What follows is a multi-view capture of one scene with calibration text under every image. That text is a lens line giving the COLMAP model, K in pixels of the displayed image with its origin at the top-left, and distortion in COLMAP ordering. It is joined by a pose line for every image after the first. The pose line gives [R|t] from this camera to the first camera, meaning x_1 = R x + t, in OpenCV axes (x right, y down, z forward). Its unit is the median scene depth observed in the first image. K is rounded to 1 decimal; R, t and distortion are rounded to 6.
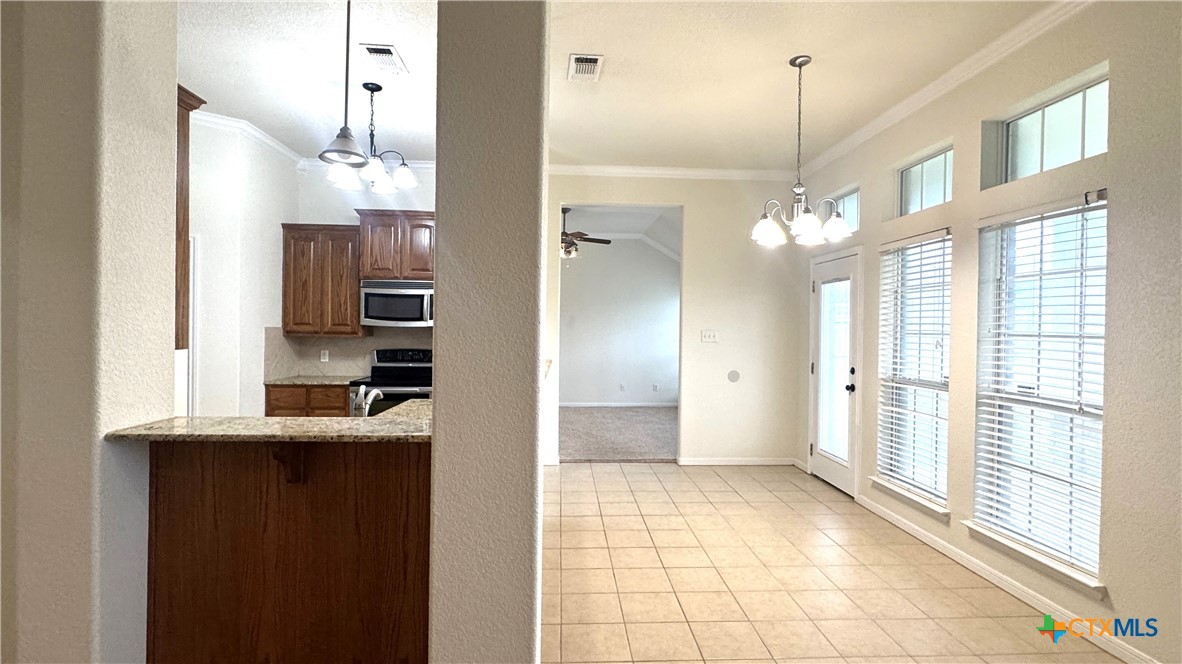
lens RADIAL K [[554.8, 0, 590.4], [0, 554.8, 327.4], [0, 0, 1]] dist [-0.004680, -0.000151]
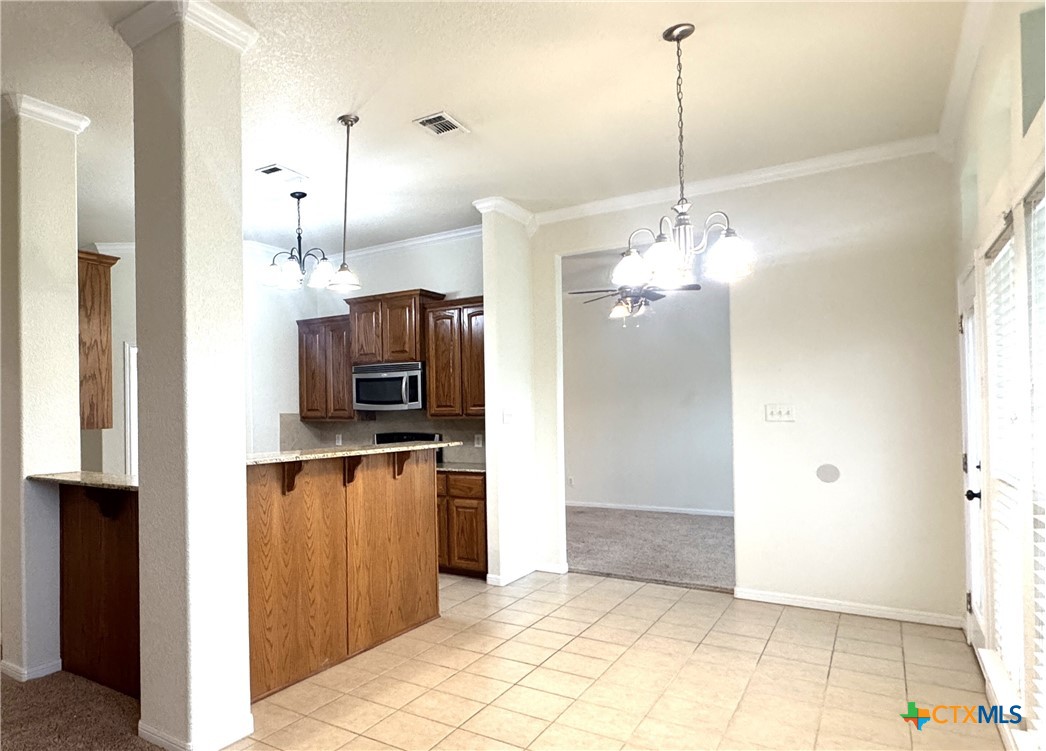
lens RADIAL K [[682.6, 0, 323.3], [0, 682.6, 399.4], [0, 0, 1]] dist [-0.000340, -0.000179]
pose [[0.744312, -0.036275, -0.666846, 0.395395], [0.022901, 0.999323, -0.028801, 0.012095], [0.667439, 0.006166, 0.744639, 0.012046]]
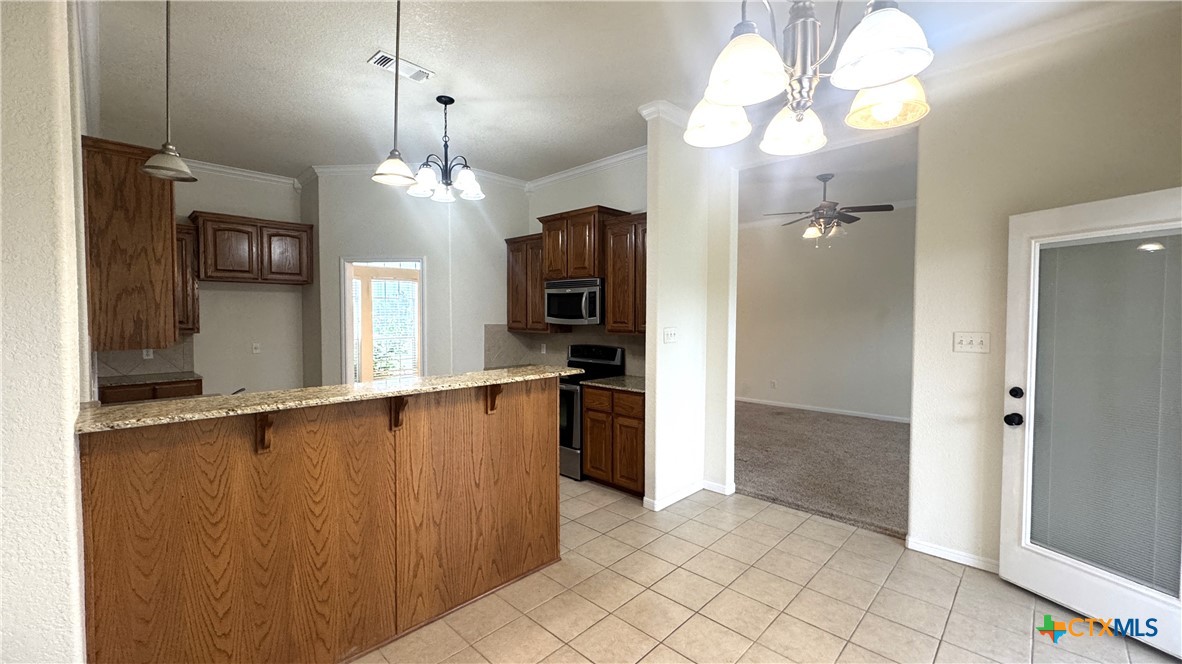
lens RADIAL K [[471.1, 0, 593.1], [0, 471.1, 327.1], [0, 0, 1]] dist [-0.001163, 0.000775]
pose [[0.686625, 0.008830, -0.726958, 0.333336], [0.004521, 0.999855, 0.016415, -0.010445], [0.726997, -0.014557, 0.686486, 0.425636]]
